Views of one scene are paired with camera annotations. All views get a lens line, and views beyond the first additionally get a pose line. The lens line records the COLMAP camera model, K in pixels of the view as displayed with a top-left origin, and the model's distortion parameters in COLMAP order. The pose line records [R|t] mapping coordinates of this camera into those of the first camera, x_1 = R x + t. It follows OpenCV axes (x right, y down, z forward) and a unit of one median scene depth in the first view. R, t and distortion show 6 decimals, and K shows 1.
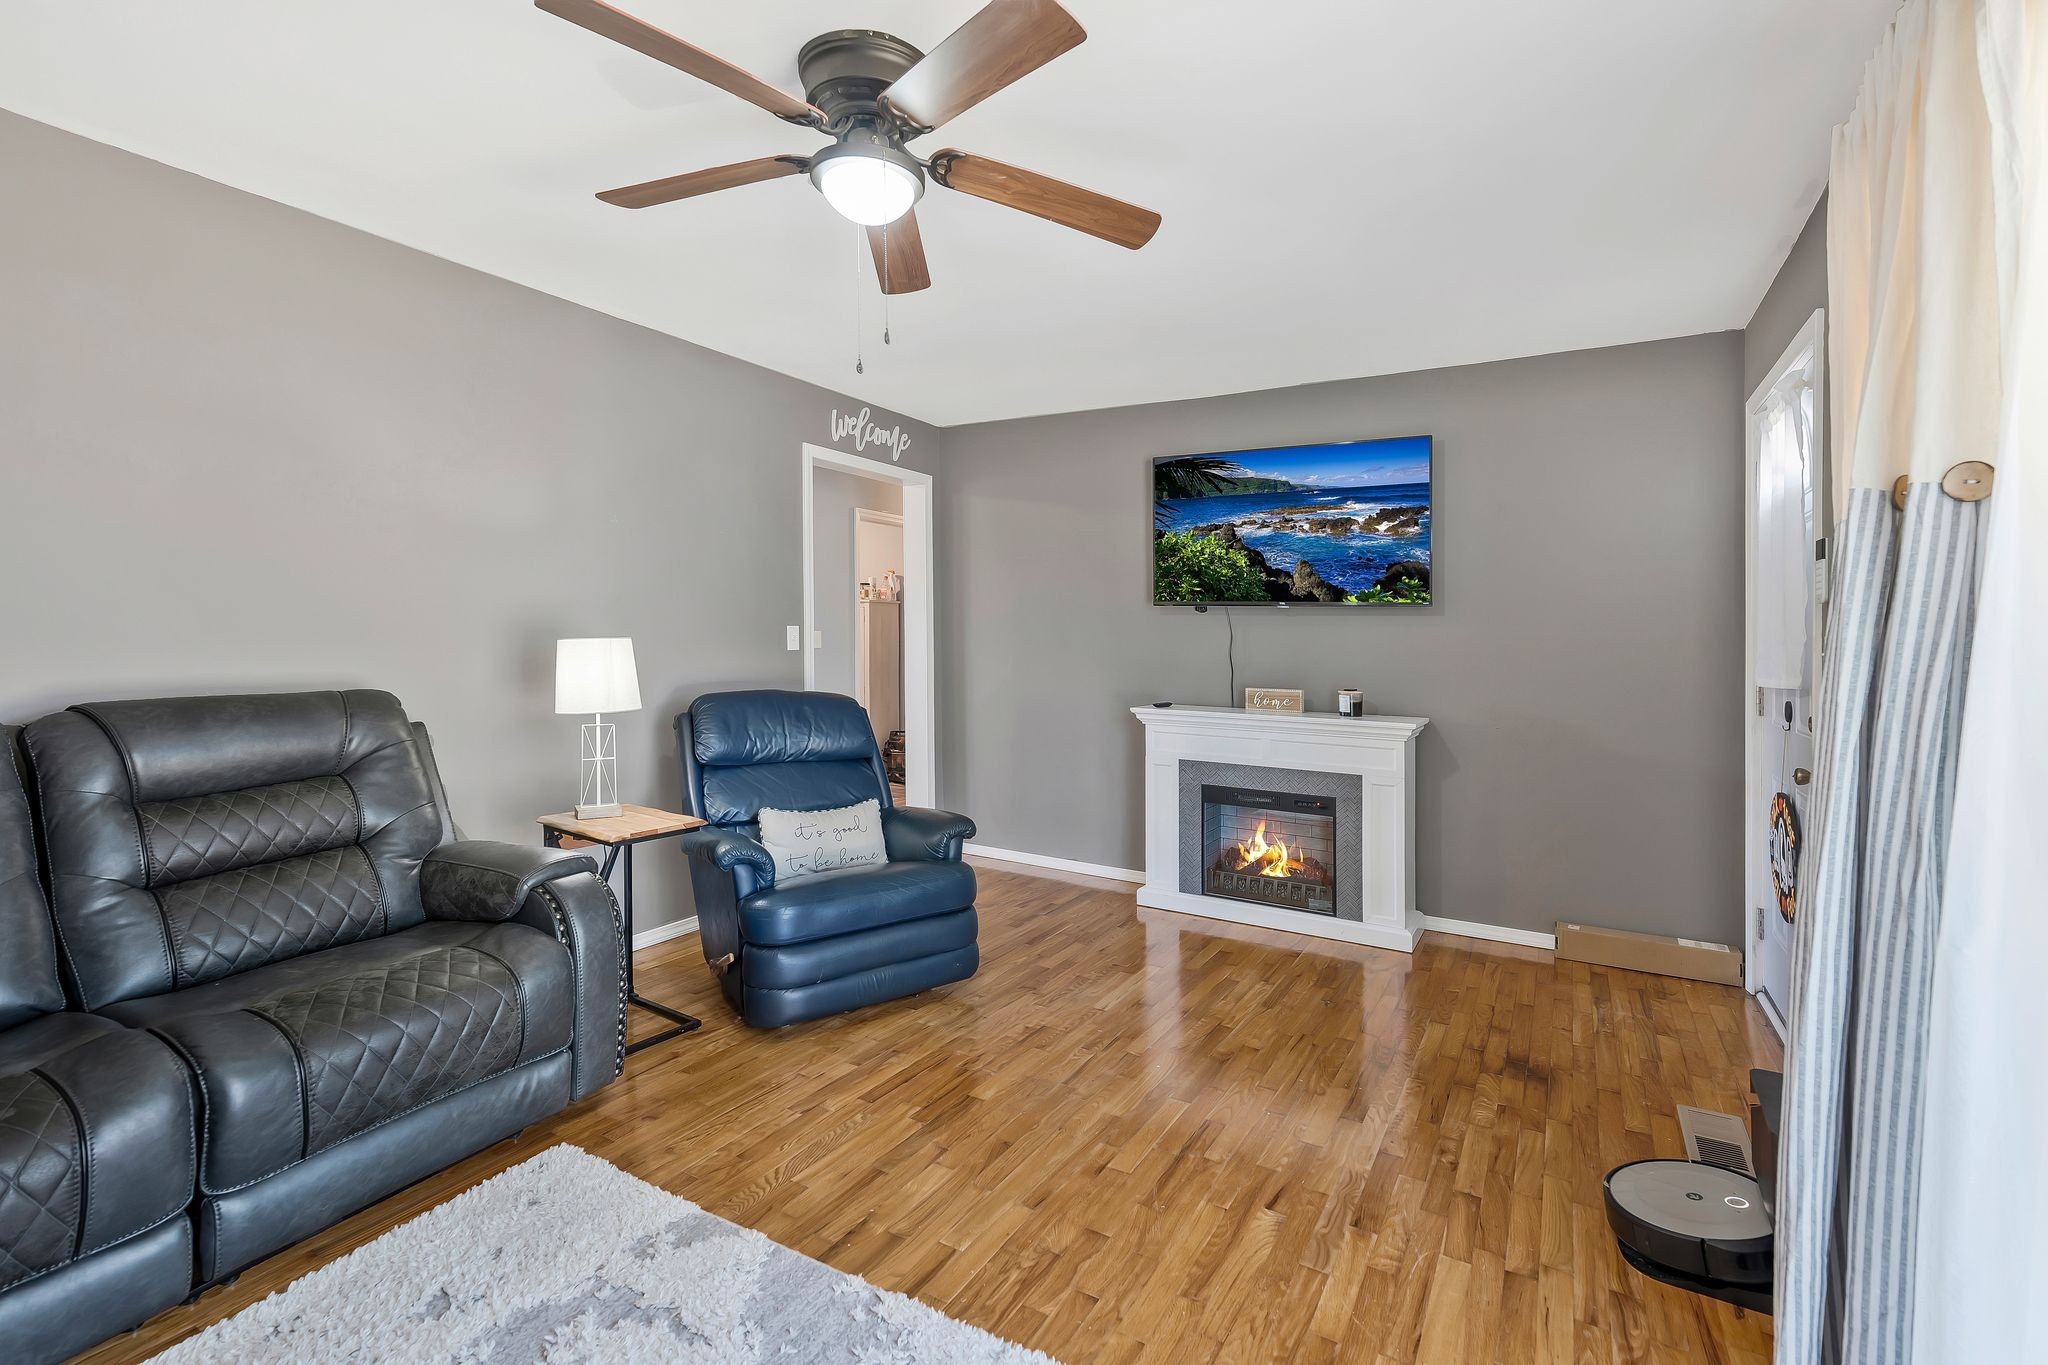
lens RADIAL K [[938.8, 0, 1024.2], [0, 938.8, 632.6], [0, 0, 1]] dist [-0.000073, 0.000052]
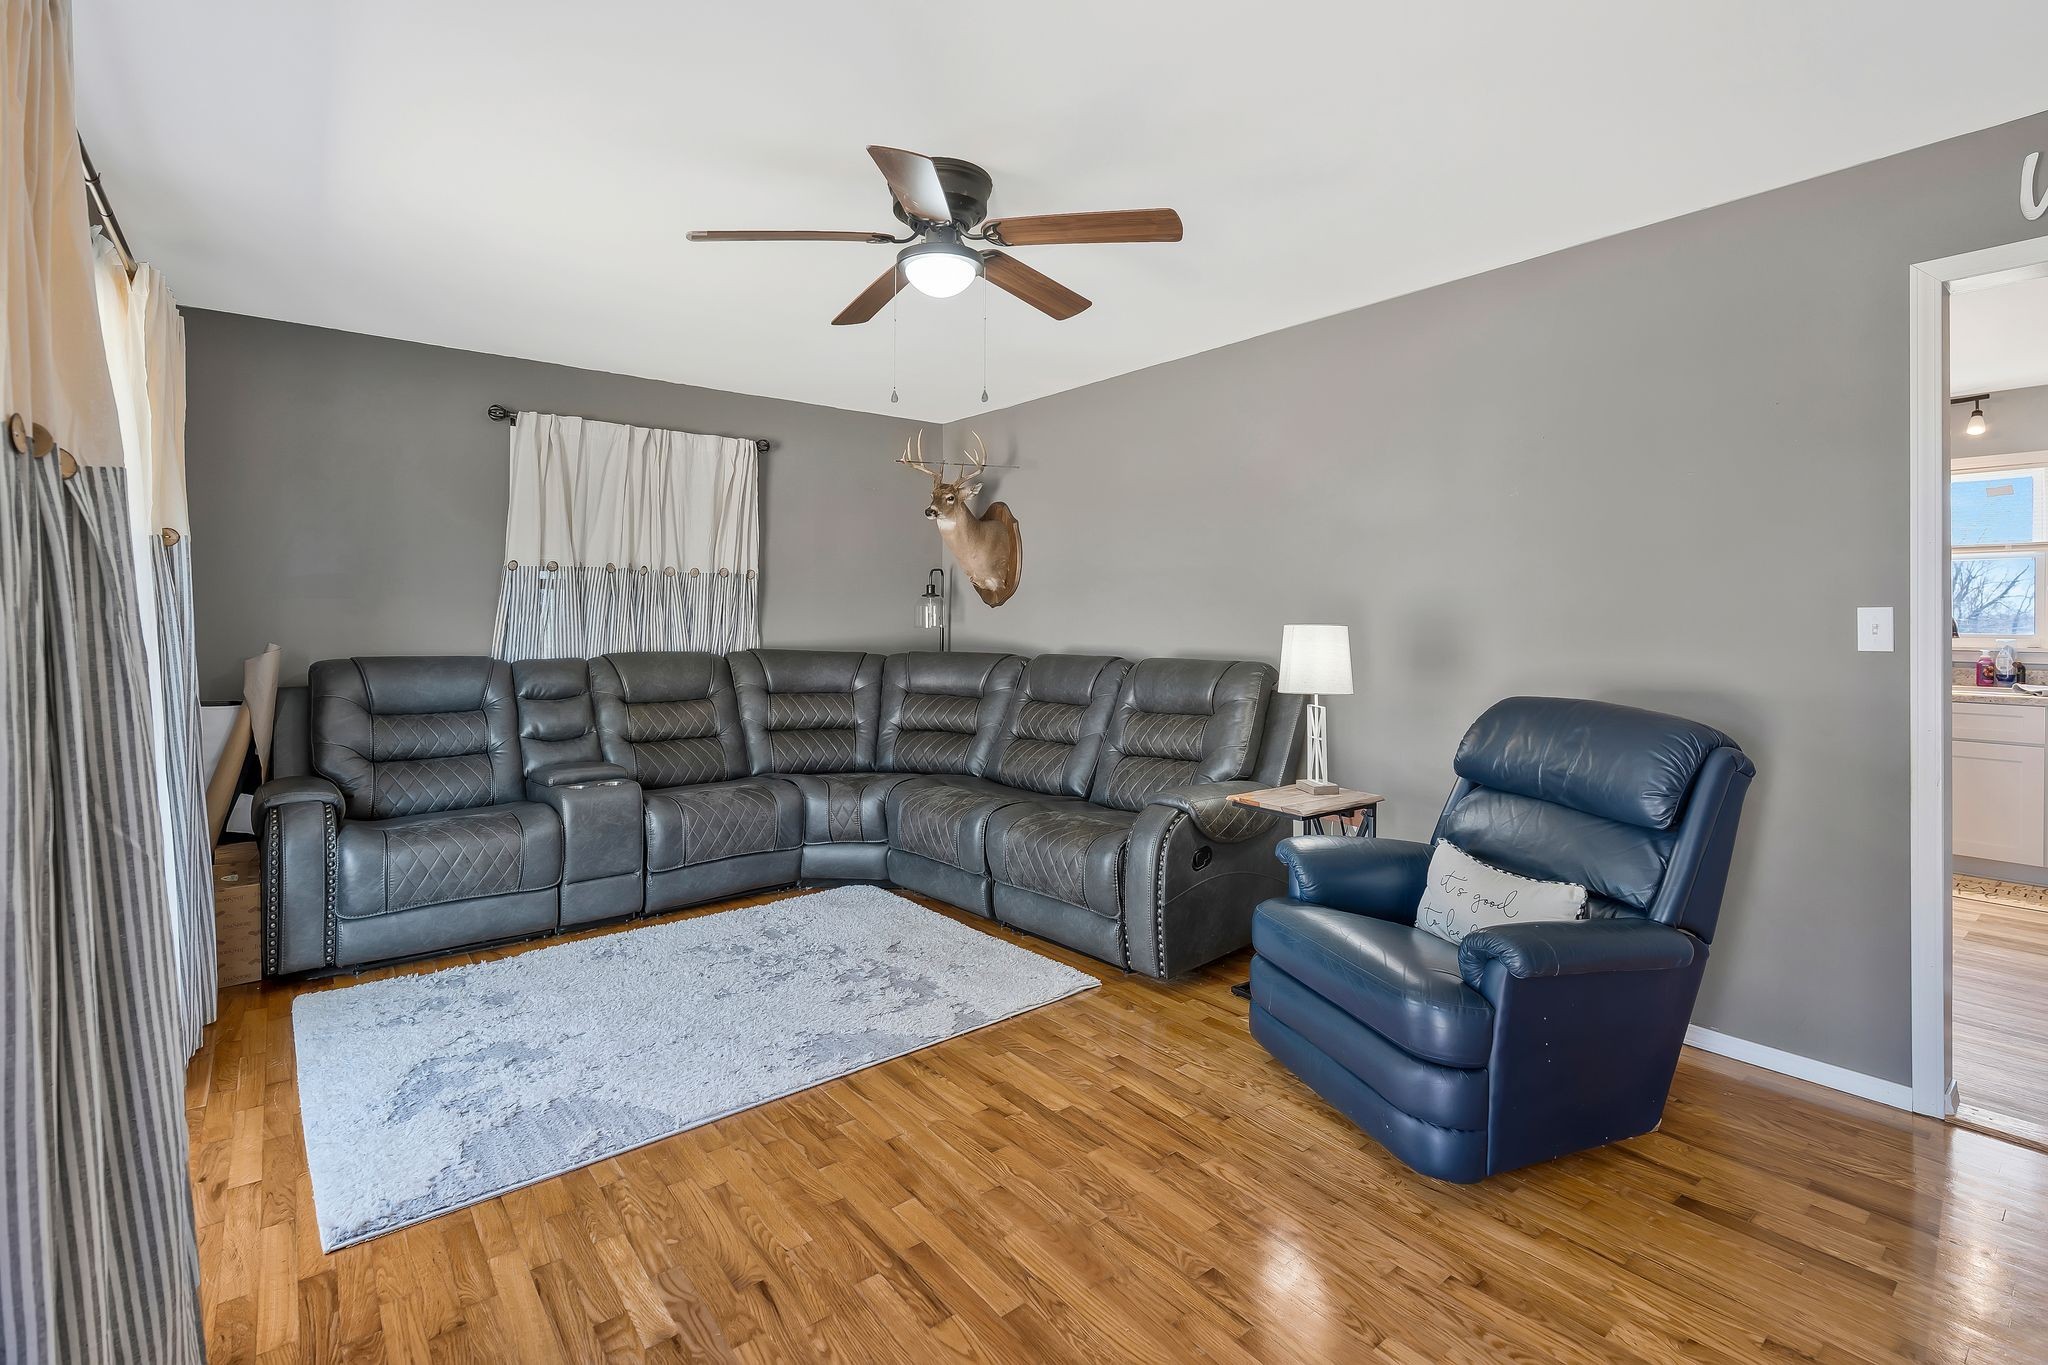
lens RADIAL K [[904.6, 0, 1027.0], [0, 904.6, 654.6], [0, 0, 1]] dist [0.000698, -0.000002]
pose [[-0.353151, 0.020217, -0.935348, 1.014319], [0.017749, 0.999731, 0.014907, 0.007065], [0.935398, -0.011337, -0.353415, 1.629054]]
